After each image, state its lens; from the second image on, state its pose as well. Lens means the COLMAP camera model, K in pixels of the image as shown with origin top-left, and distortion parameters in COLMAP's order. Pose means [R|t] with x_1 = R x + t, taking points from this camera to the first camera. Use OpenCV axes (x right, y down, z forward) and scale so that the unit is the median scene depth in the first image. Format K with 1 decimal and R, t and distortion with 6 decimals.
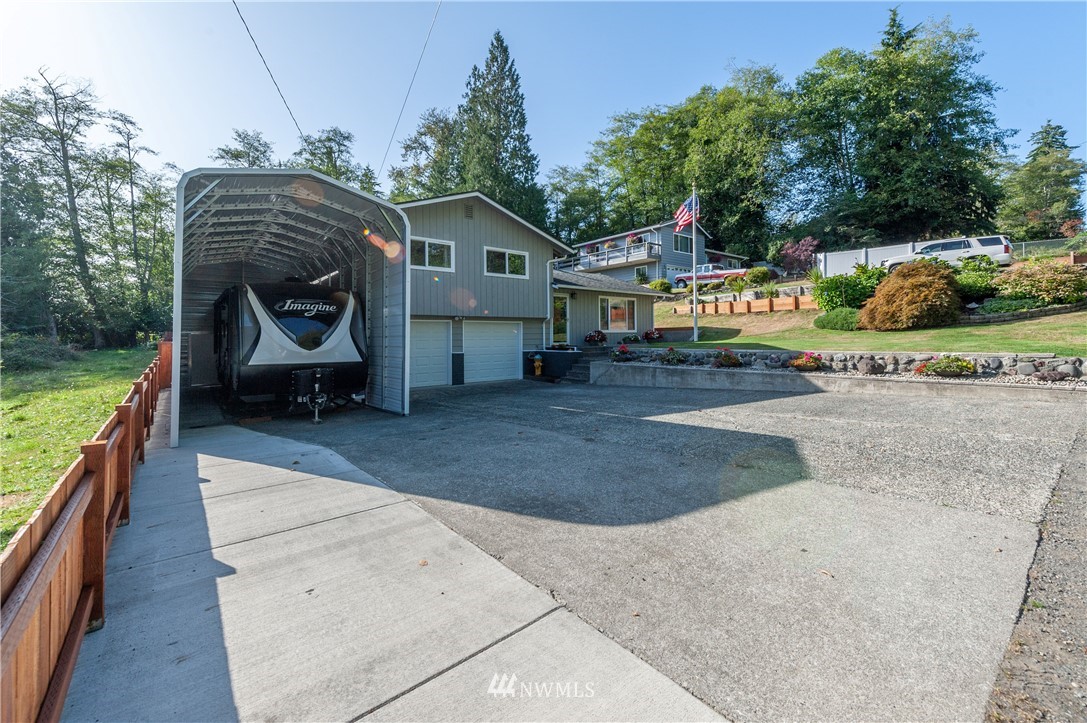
lens RADIAL K [[446.4, 0, 545.0], [0, 446.4, 323.7], [0, 0, 1]] dist [0.008434, 0.000145]
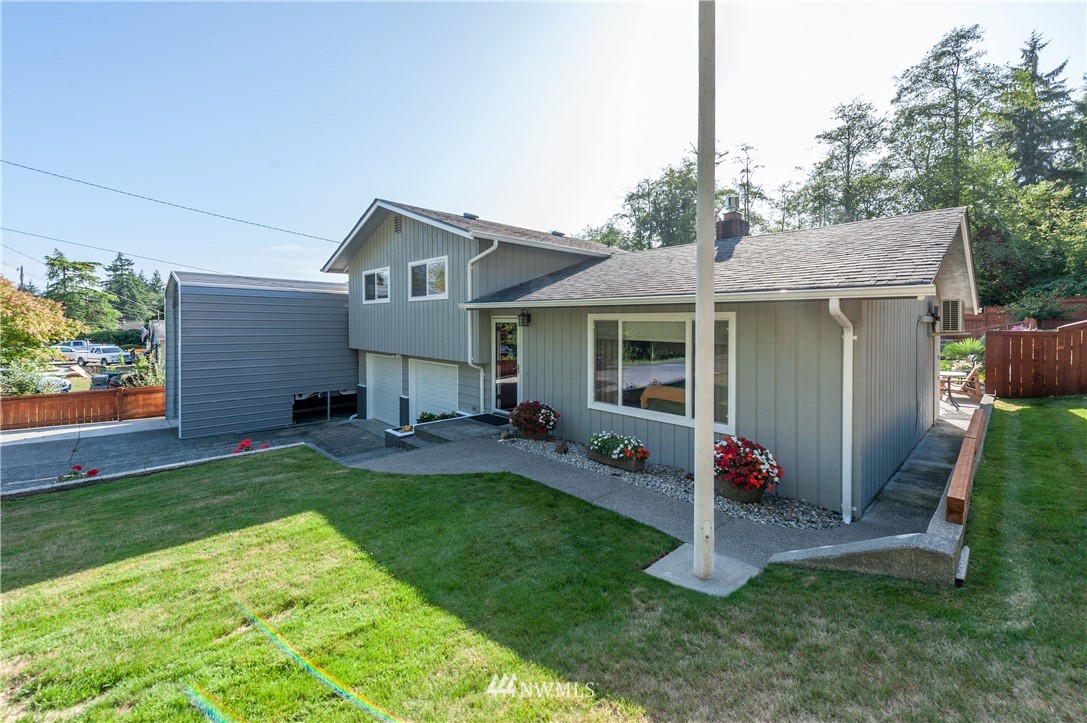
lens RADIAL K [[446.4, 0, 545.0], [0, 446.4, 323.7], [0, 0, 1]] dist [0.008434, 0.000145]
pose [[0.072405, 0.016217, -0.997243, 0.187456], [0.022994, 0.999575, 0.017924, -0.023098], [0.997110, -0.024229, 0.072001, 0.344432]]
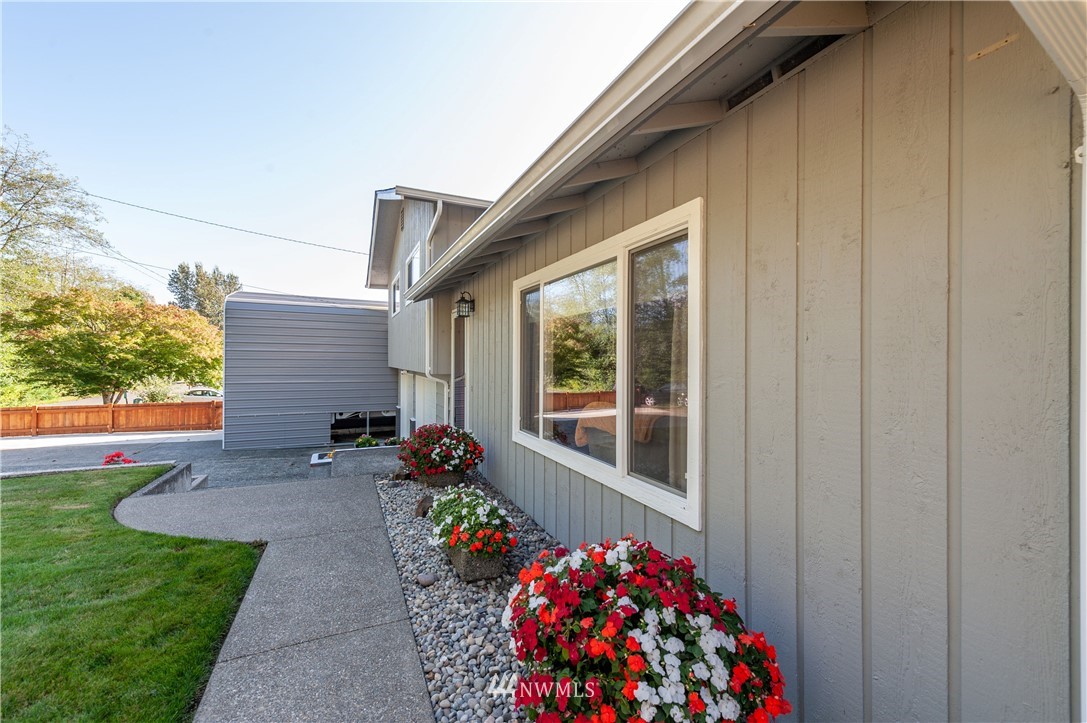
lens RADIAL K [[429.0, 0, 543.5], [0, 429.0, 361.5], [0, 0, 1]] dist [0.006548, -0.000049]
pose [[-0.249689, 0.014736, -0.968214, 0.122590], [0.025097, 0.999647, 0.008742, -0.008574], [0.968001, -0.022116, -0.249970, 0.395342]]
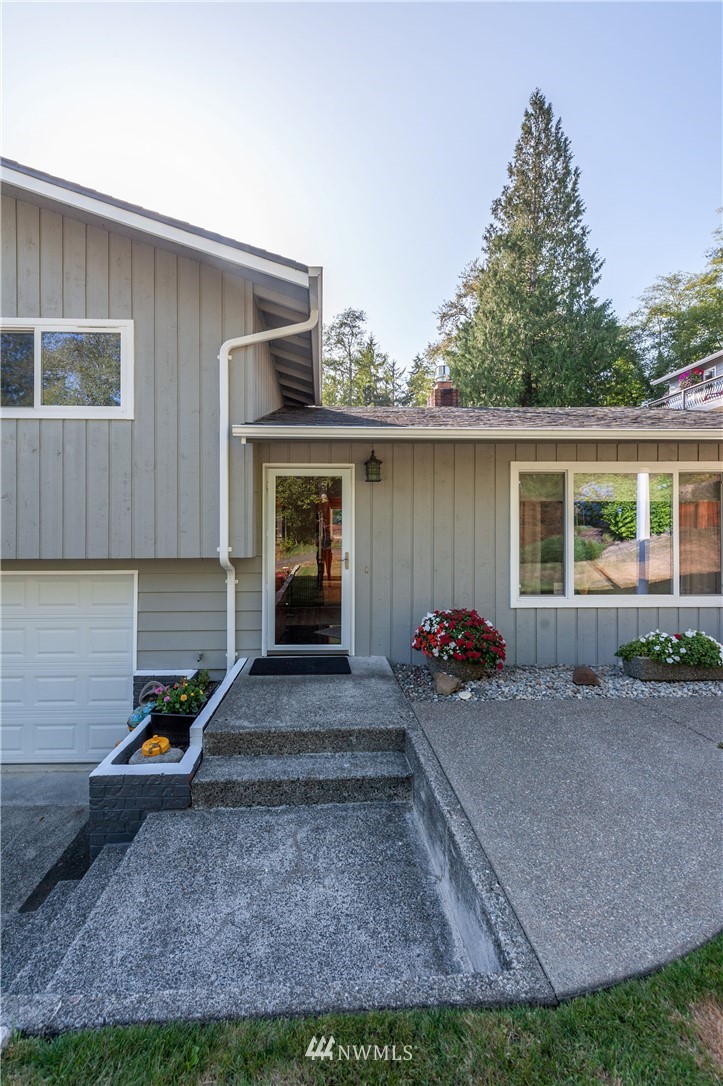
lens RADIAL K [[438.3, 0, 334.1], [0, 438.3, 526.8], [0, 0, 1]] dist [0.014054, -0.000003]
pose [[0.789266, 0.003948, -0.614038, 0.070718], [0.011429, 0.999712, 0.021119, -0.012059], [0.613944, -0.023687, 0.788994, 0.272171]]
